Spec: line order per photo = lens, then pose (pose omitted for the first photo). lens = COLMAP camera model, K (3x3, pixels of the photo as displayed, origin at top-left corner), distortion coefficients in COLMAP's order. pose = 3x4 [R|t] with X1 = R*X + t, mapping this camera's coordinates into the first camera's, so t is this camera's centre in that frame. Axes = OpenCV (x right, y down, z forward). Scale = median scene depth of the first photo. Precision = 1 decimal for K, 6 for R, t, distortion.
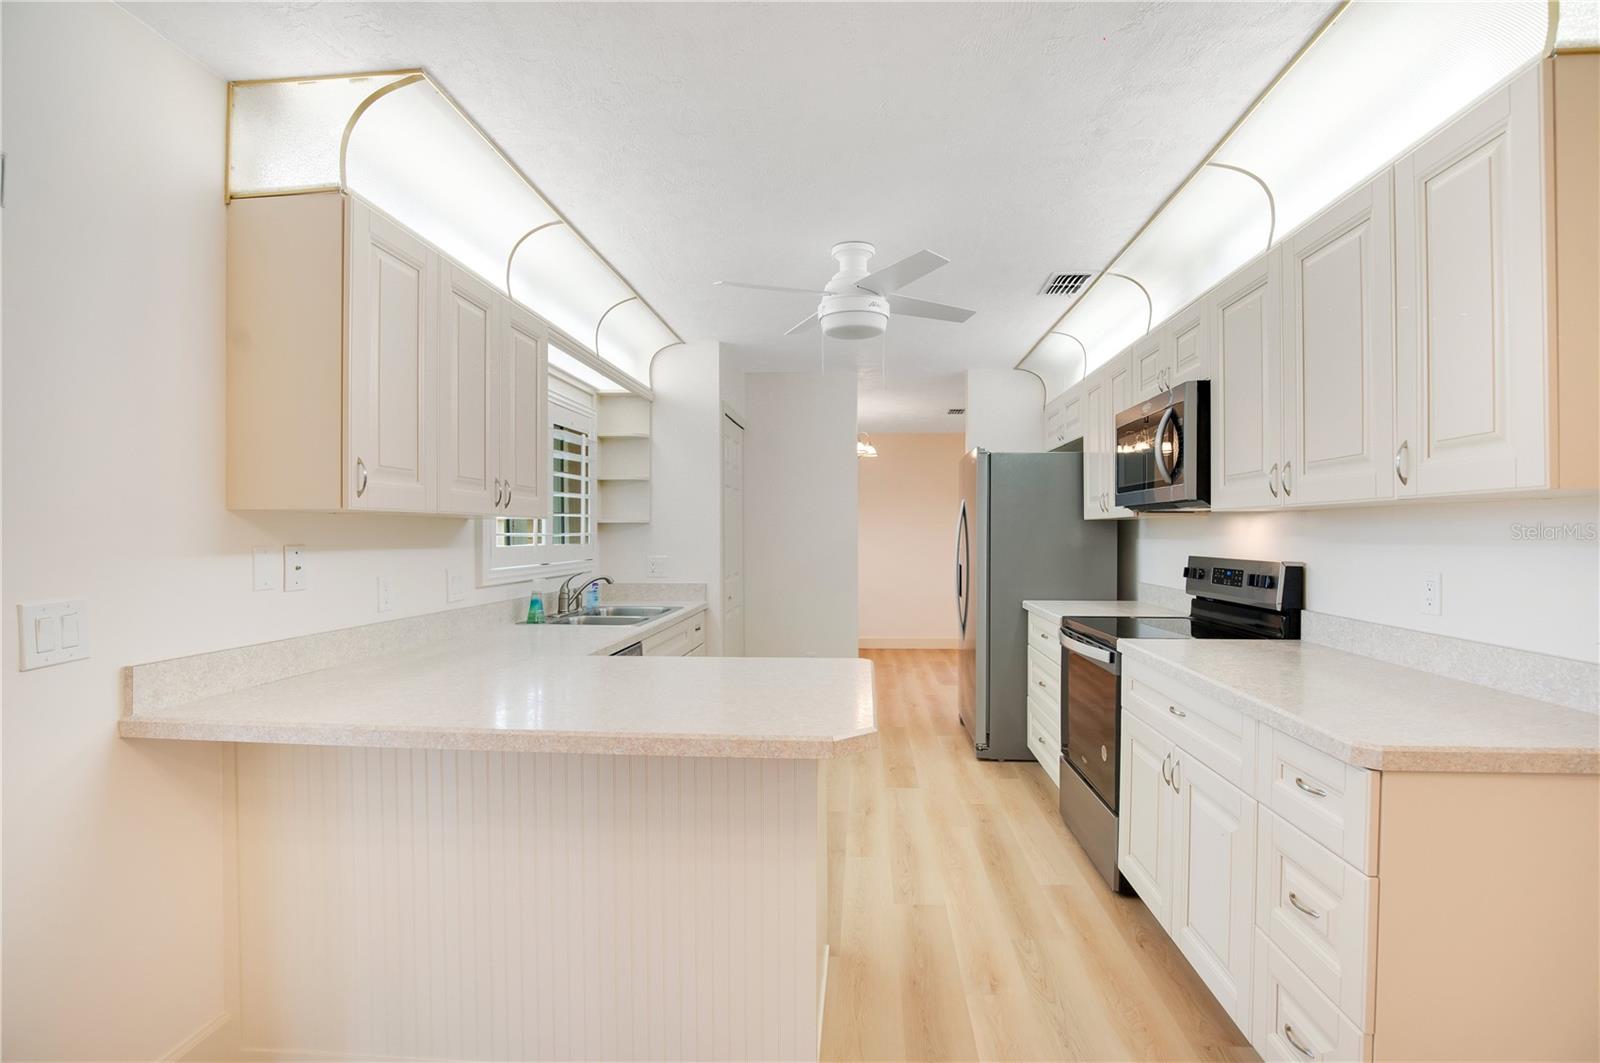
lens RADIAL K [[771.4, 0, 796.1], [0, 771.4, 535.6], [0, 0, 1]] dist [-0.023730, 0.001961]
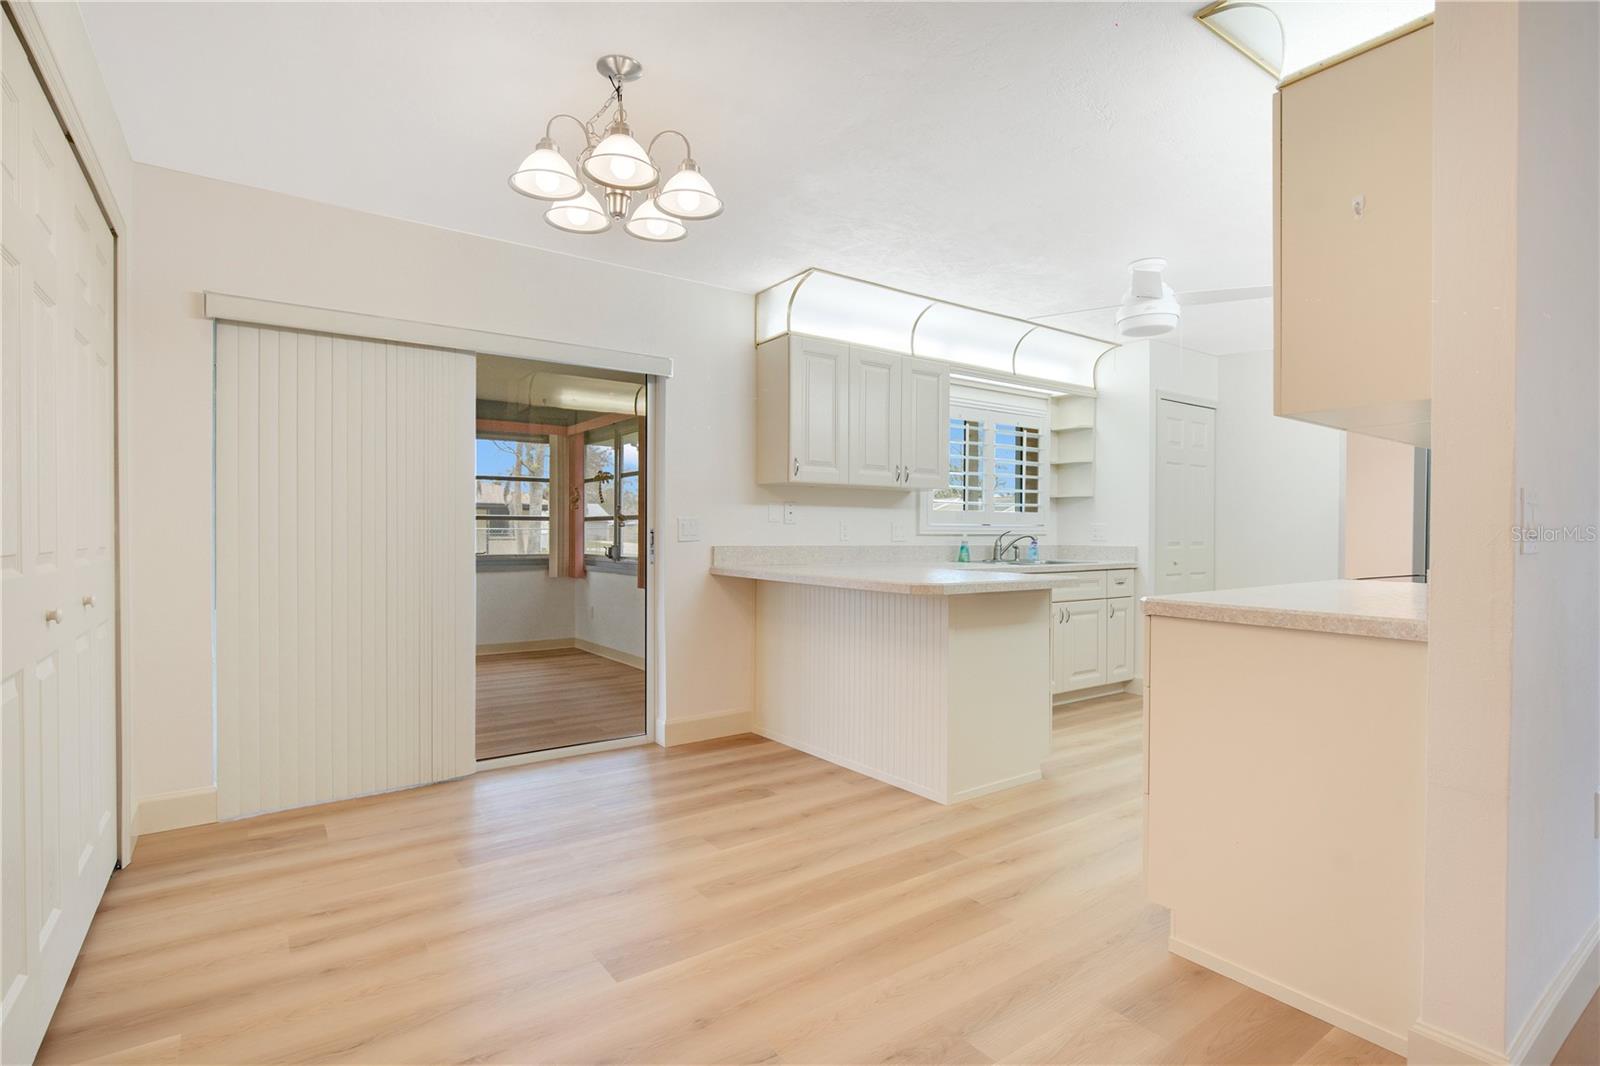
lens RADIAL K [[759.5, 0, 790.0], [0, 759.5, 533.3], [0, 0, 1]] dist [-0.026350, 0.000129]
pose [[0.641473, 0.005554, -0.767125, 0.682608], [-0.007513, 0.999971, 0.000957, 0.070475], [0.767108, 0.005150, 0.641497, -0.236173]]
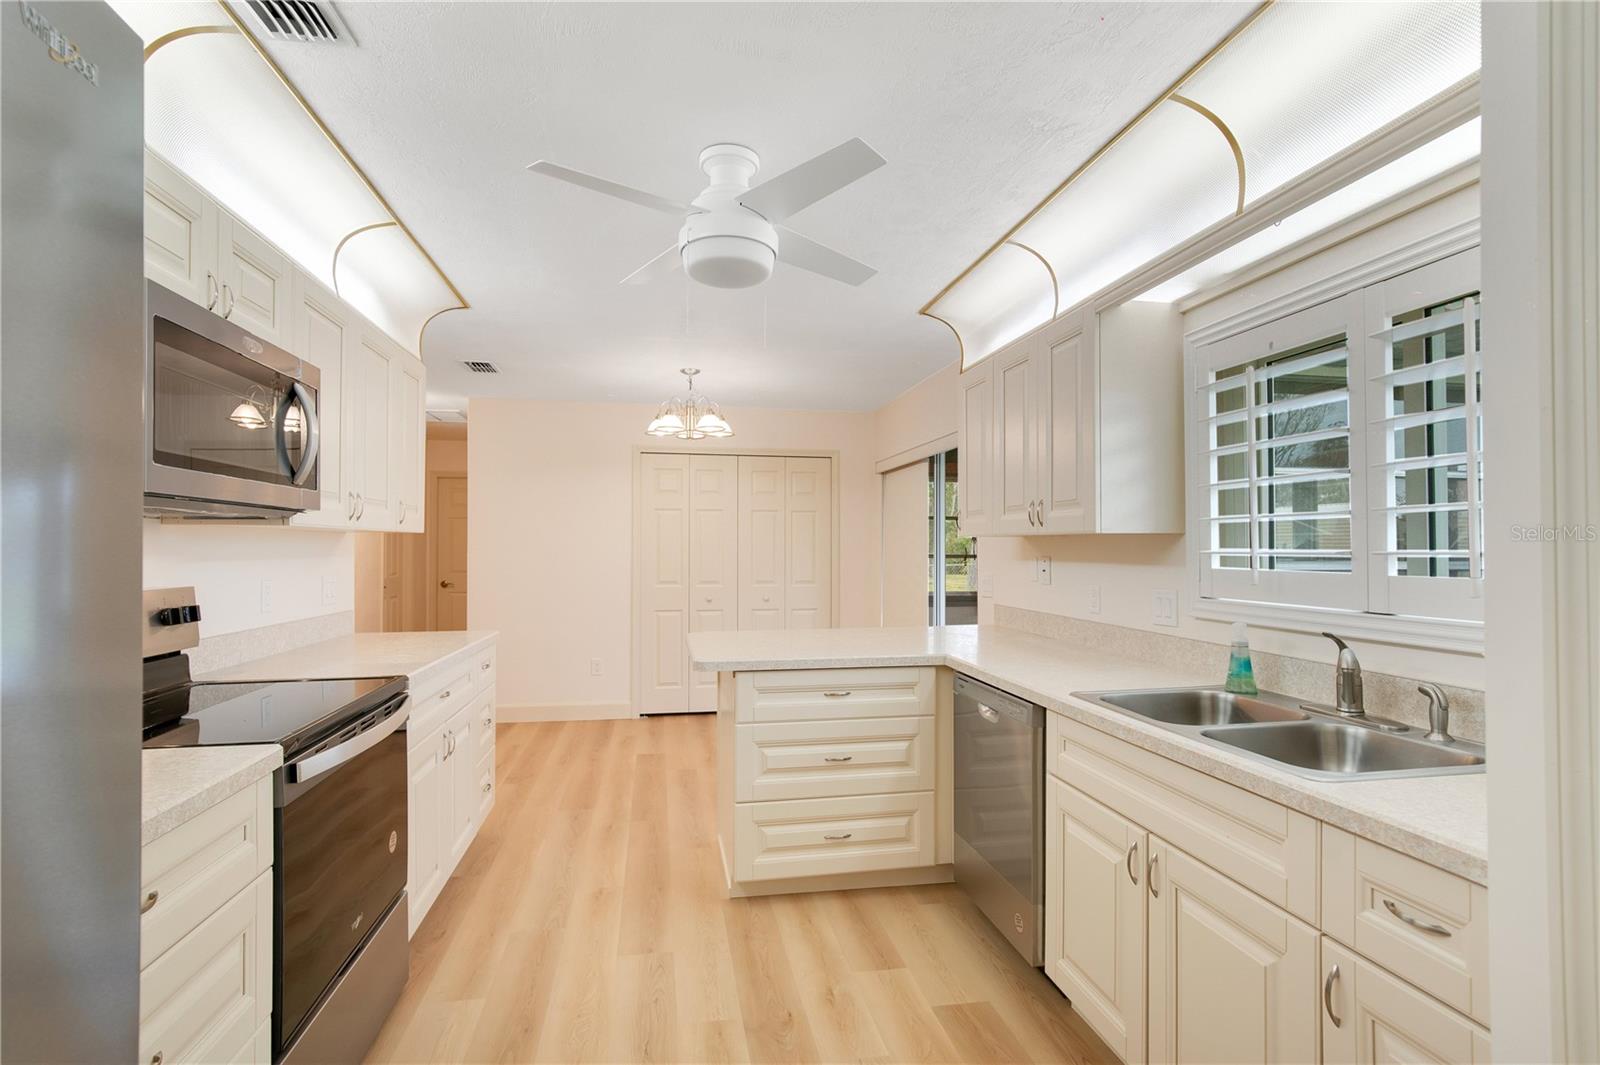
lens RADIAL K [[788.8, 0, 815.6], [0, 788.8, 550.3], [0, 0, 1]] dist [-0.028365, 0.000835]
pose [[-0.959598, -0.000085, -0.281376, 0.214044], [-0.001154, 0.999993, 0.003636, -0.005733], [0.281374, 0.003814, -0.959591, 1.823822]]
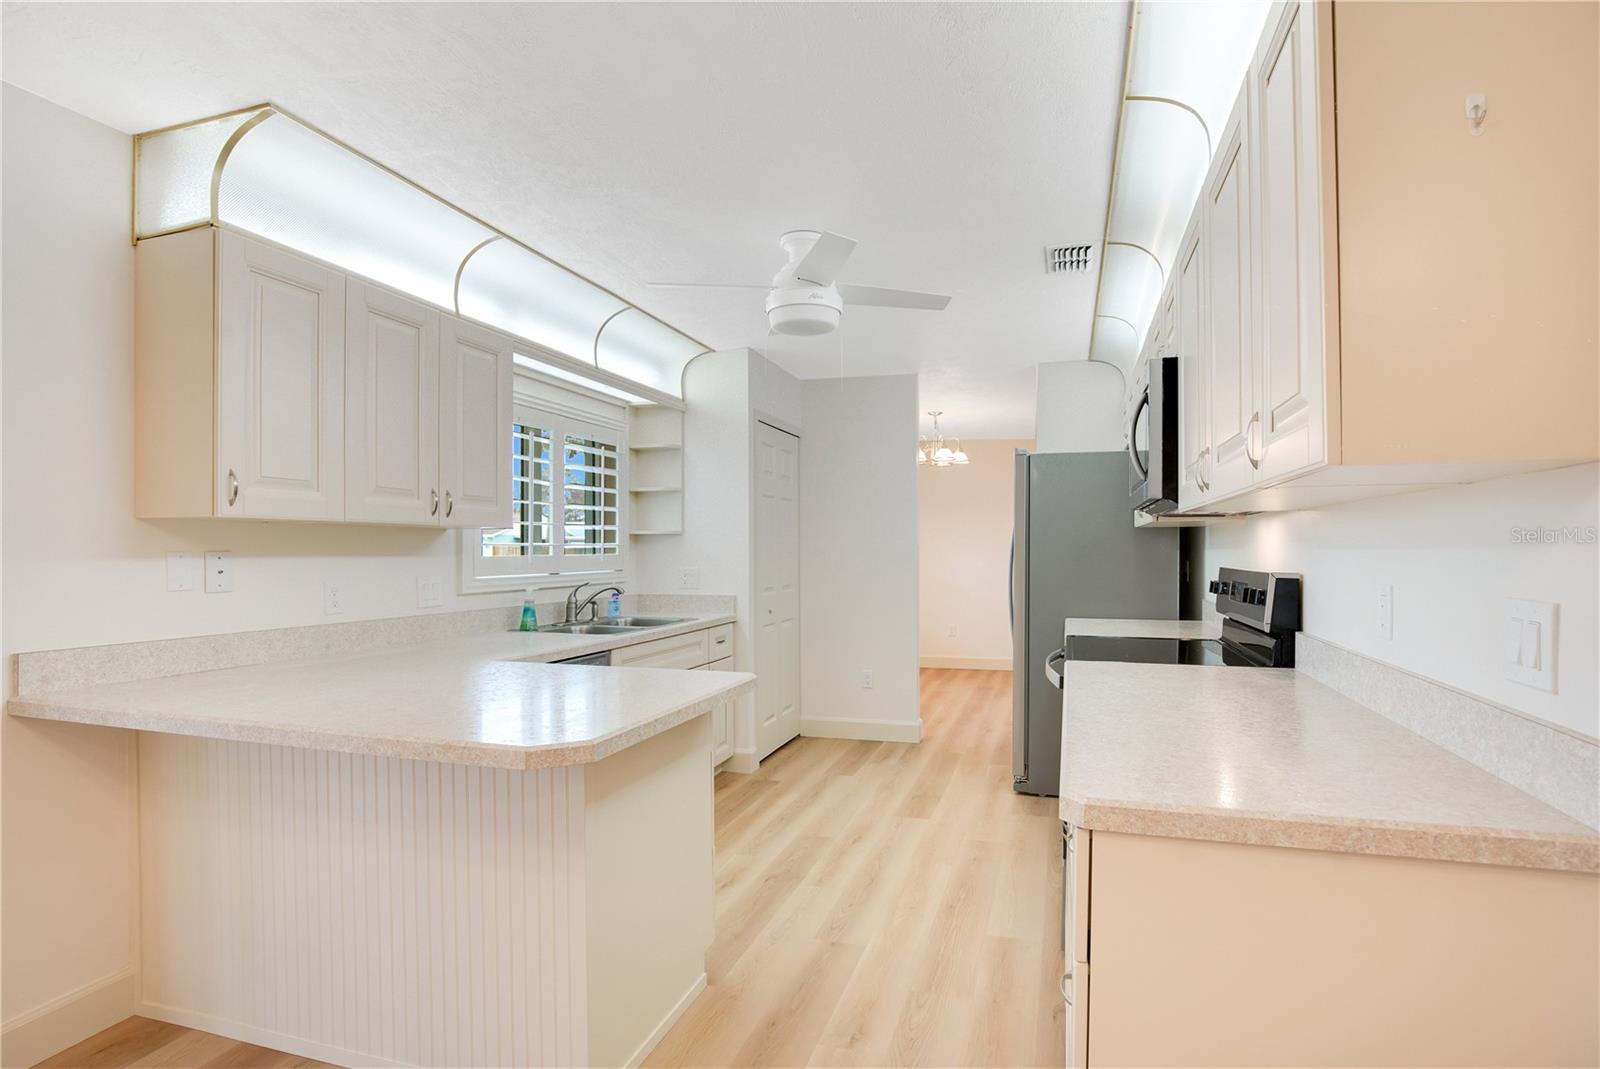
lens RADIAL K [[788.8, 0, 815.6], [0, 788.8, 552.3], [0, 0, 1]] dist [-0.028365, 0.000835]
pose [[0.977068, -0.000565, -0.212925, 0.311893], [0.000706, 1.000000, 0.000588, 0.010362], [0.212925, -0.000725, 0.977068, 0.069090]]
